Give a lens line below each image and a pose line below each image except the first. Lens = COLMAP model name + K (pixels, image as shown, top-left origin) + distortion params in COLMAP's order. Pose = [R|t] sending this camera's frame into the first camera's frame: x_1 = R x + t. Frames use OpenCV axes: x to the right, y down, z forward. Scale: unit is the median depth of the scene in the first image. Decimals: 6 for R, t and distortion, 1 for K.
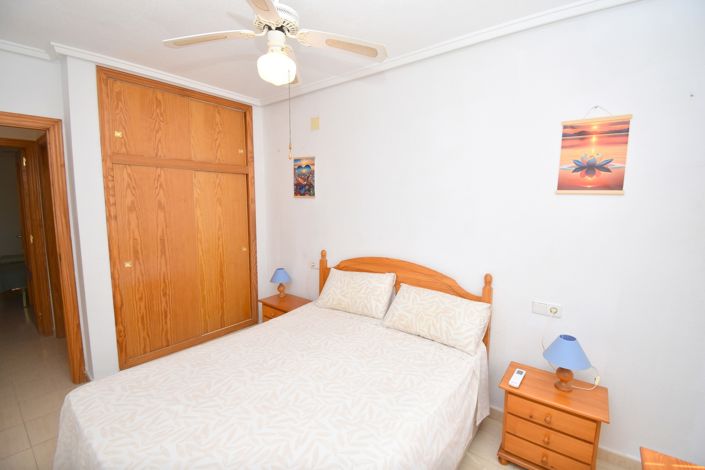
lens RADIAL K [[310.9, 0, 353.9], [0, 310.9, 231.5], [0, 0, 1]] dist [0.023151, -0.025742]
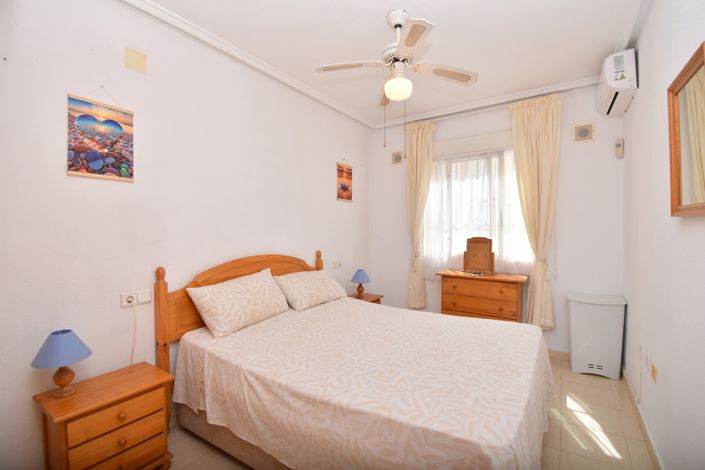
lens RADIAL K [[310.9, 0, 353.9], [0, 310.9, 231.5], [0, 0, 1]] dist [0.023151, -0.025742]
pose [[-0.072732, -0.014260, 0.997250, -0.752330], [0.121888, 0.992276, 0.023079, 0.022047], [-0.989875, 0.123231, -0.070432, 0.653936]]
